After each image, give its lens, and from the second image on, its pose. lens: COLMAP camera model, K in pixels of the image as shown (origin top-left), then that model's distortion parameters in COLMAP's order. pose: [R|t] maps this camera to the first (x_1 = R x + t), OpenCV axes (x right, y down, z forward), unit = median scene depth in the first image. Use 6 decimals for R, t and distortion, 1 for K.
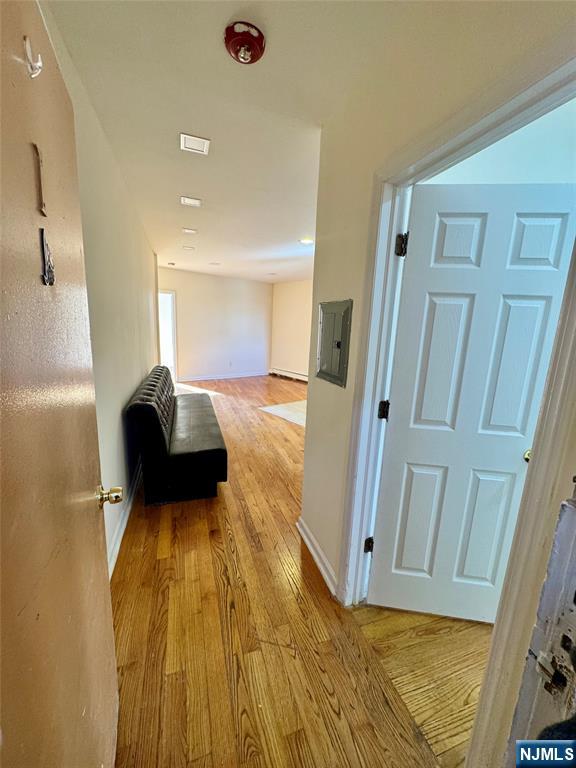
lens RADIAL K [[305.8, 0, 290.3], [0, 305.8, 383.5], [0, 0, 1]] dist [-0.003017, -0.000178]
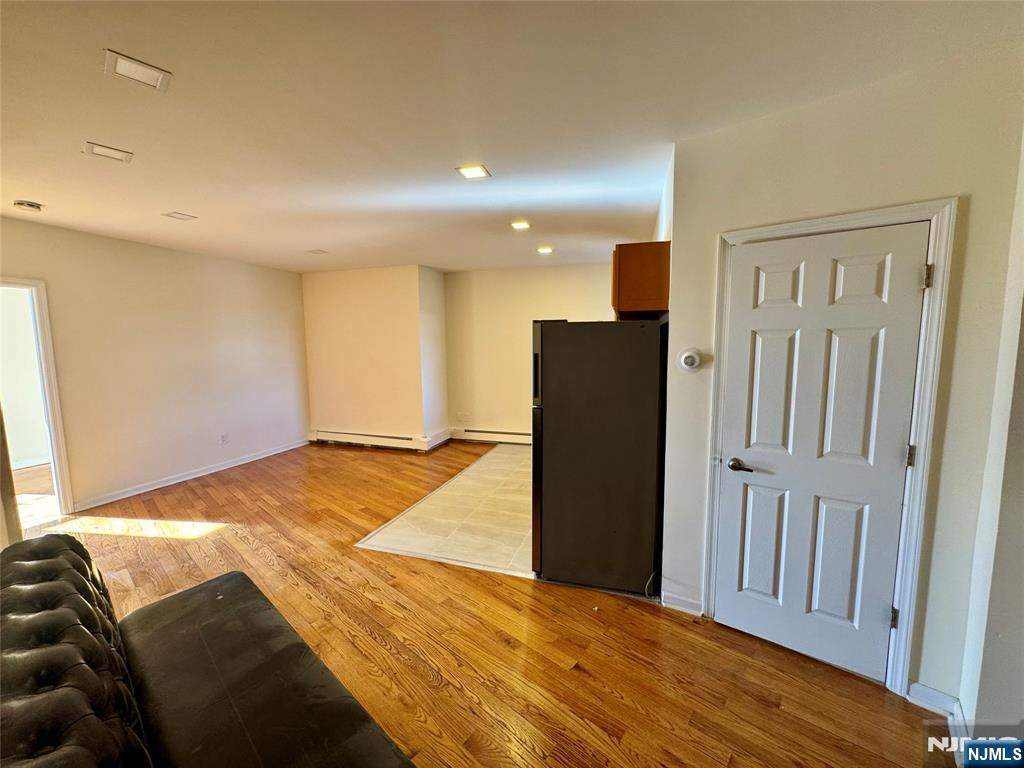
lens RADIAL K [[407.8, 0, 514.4], [0, 407.8, 385.9], [0, 0, 1]] dist [-0.003017, -0.000178]
pose [[0.860639, -0.102837, 0.498724, -0.166662], [0.137218, 0.990002, -0.032656, -0.090052], [-0.490380, 0.096539, 0.866146, 0.346660]]
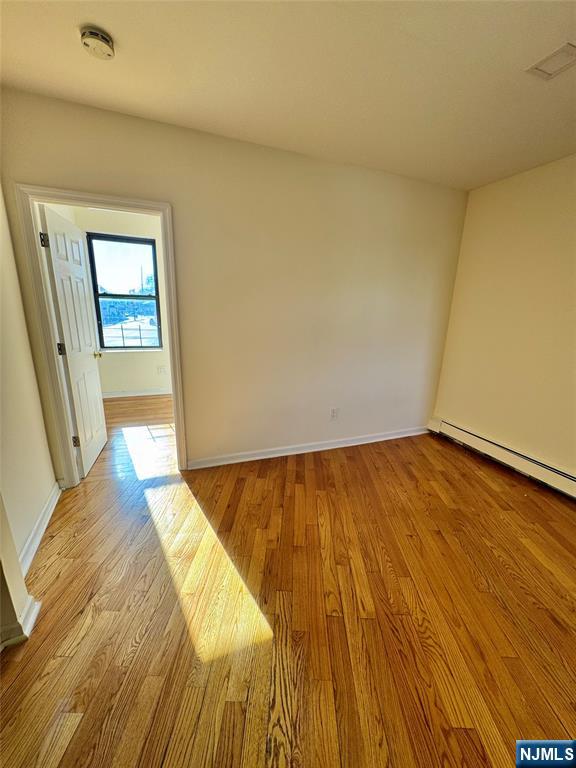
lens RADIAL K [[305.8, 0, 290.3], [0, 305.8, 383.5], [0, 0, 1]] dist [-0.003017, -0.000178]
pose [[0.941656, 0.068869, -0.329456, -0.178482], [-0.052425, 0.996907, 0.058550, -0.173458], [0.332469, -0.037862, 0.942354, 0.897418]]
